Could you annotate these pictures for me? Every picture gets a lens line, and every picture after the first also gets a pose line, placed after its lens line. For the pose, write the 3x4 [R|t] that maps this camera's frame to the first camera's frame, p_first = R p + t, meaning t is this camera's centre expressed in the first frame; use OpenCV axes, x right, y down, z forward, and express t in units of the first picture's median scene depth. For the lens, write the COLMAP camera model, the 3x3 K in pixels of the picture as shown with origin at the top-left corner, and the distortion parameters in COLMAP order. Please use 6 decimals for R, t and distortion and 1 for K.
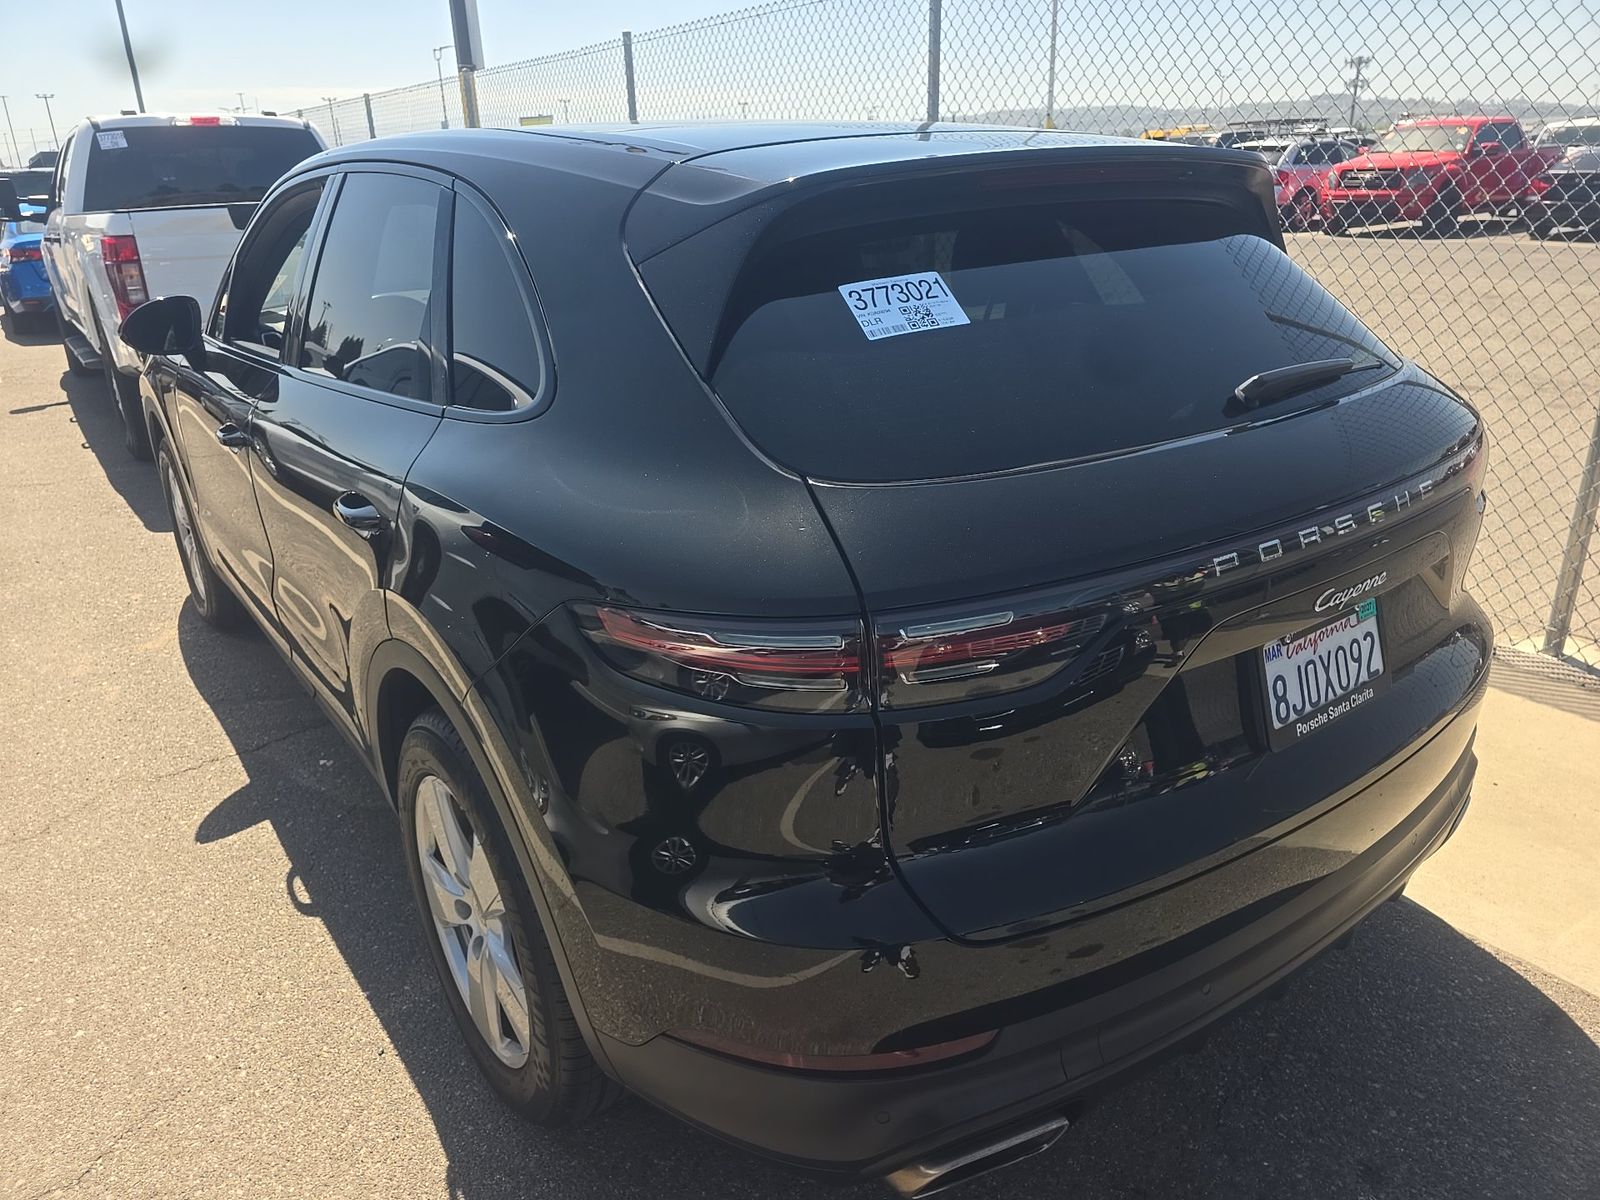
lens RADIAL K [[1066.6, 0, 792.5], [0, 1066.6, 591.9], [0, 0, 1]] dist [0.060003, -0.054646]
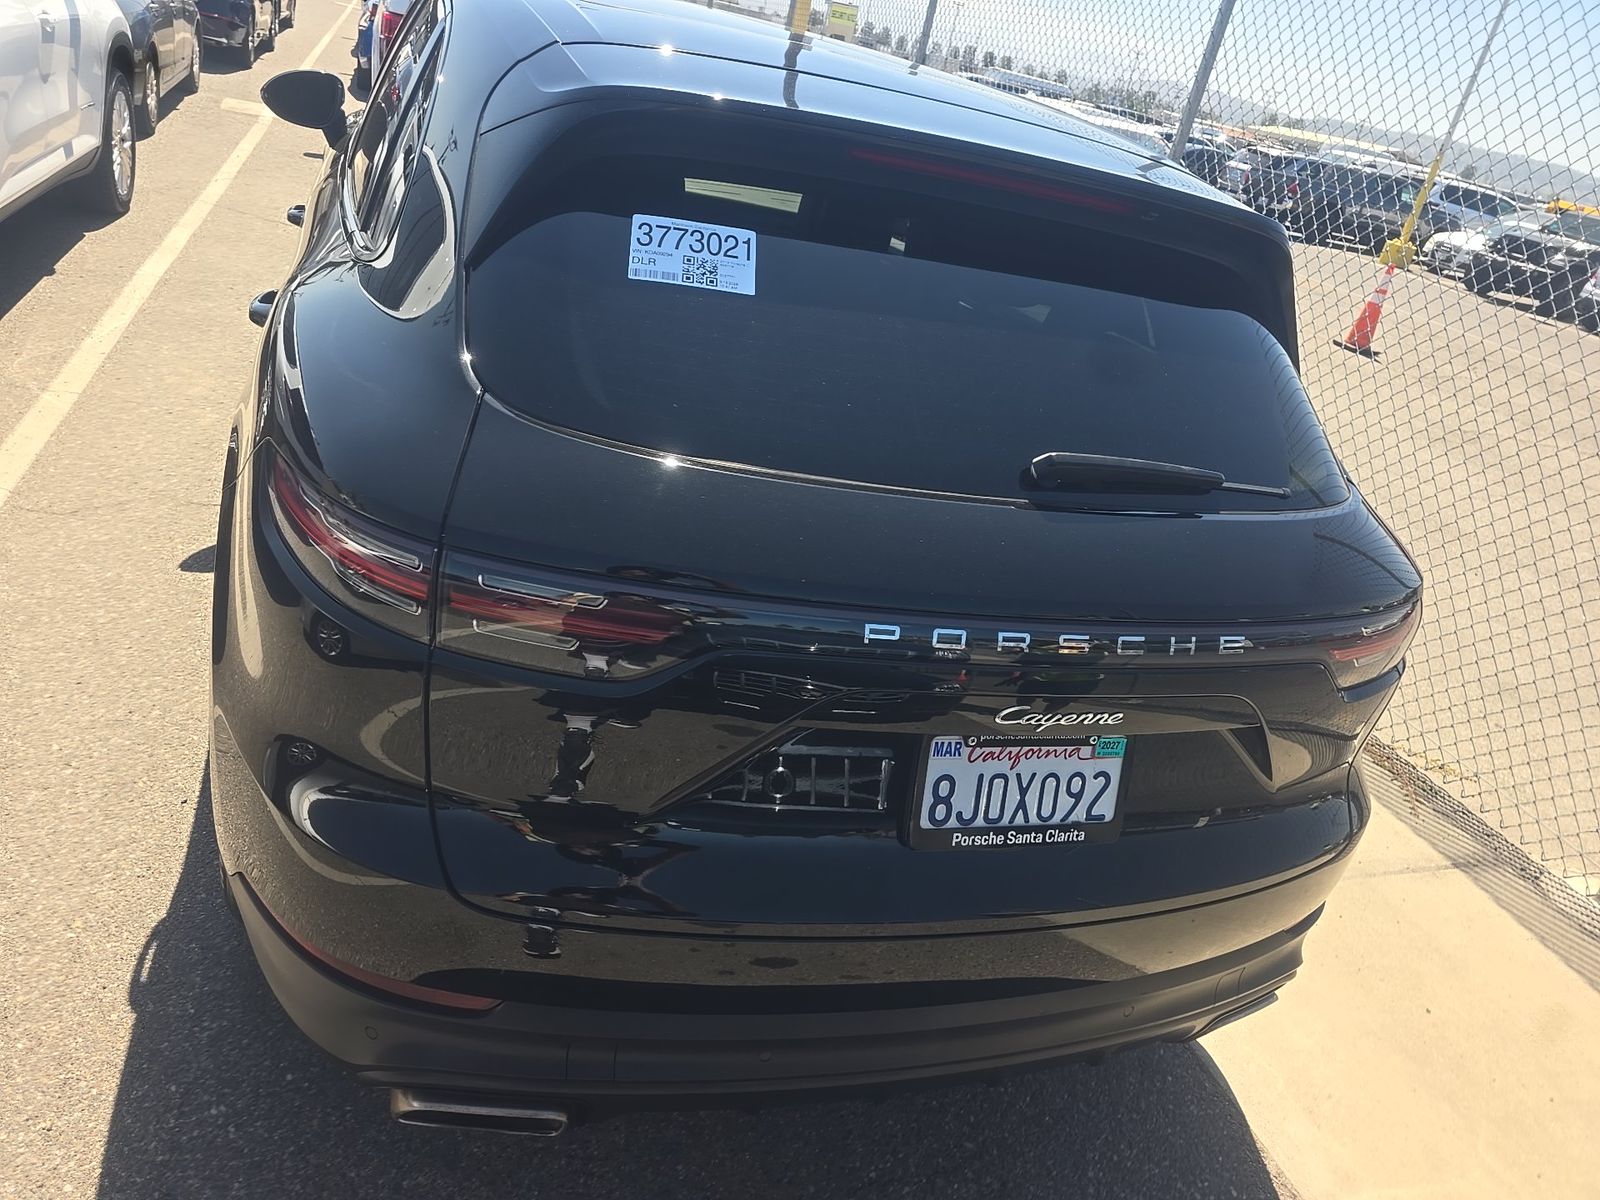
lens RADIAL K [[1066.6, 0, 792.5], [0, 1066.6, 591.9], [0, 0, 1]] dist [0.060003, -0.054646]
pose [[0.922690, 0.343599, -0.174880, 0.411624], [-0.331566, 0.938652, 0.094850, -0.102740], [0.196742, -0.029533, 0.980010, 0.094478]]
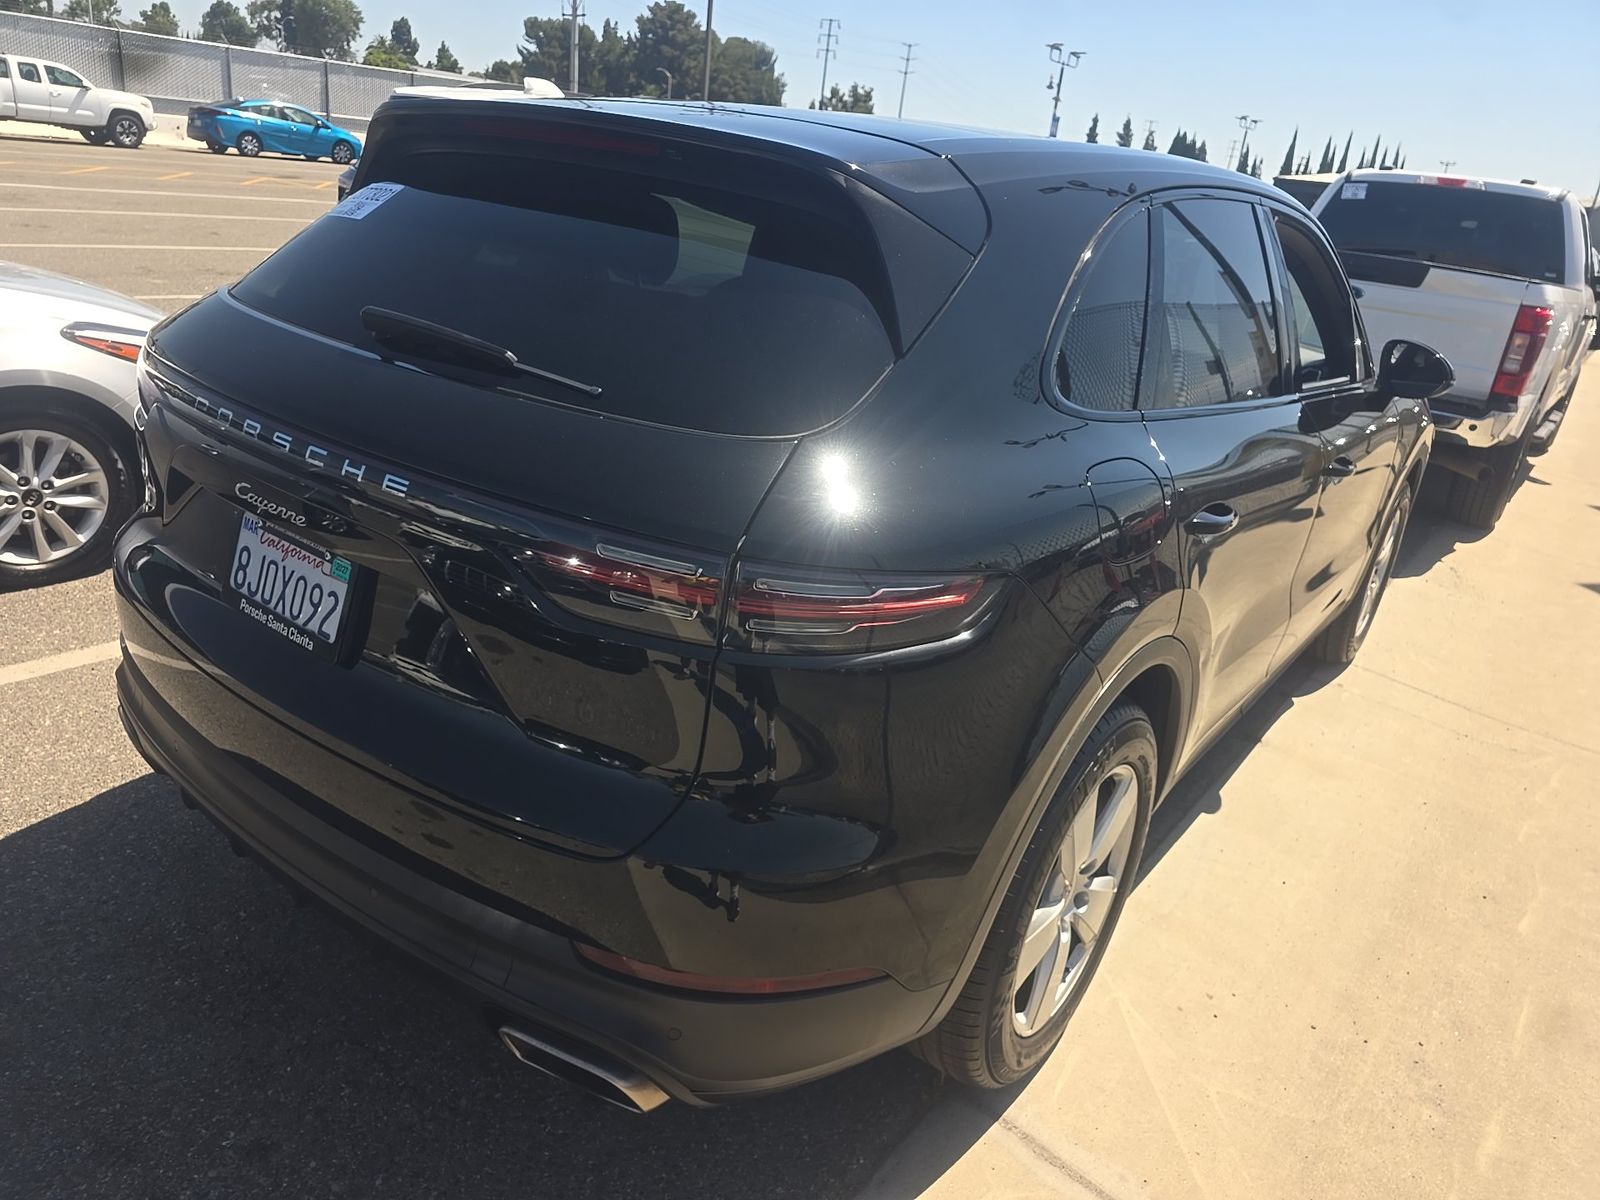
lens RADIAL K [[1117.0, 0, 799.1], [0, 1117.0, 611.4], [0, 0, 1]] dist [0.038836, -0.058265]
pose [[0.275652, 0.403180, -0.872618, 1.576991], [-0.459182, 0.852747, 0.248948, -0.401740], [0.844493, 0.332067, 0.420194, 0.959487]]
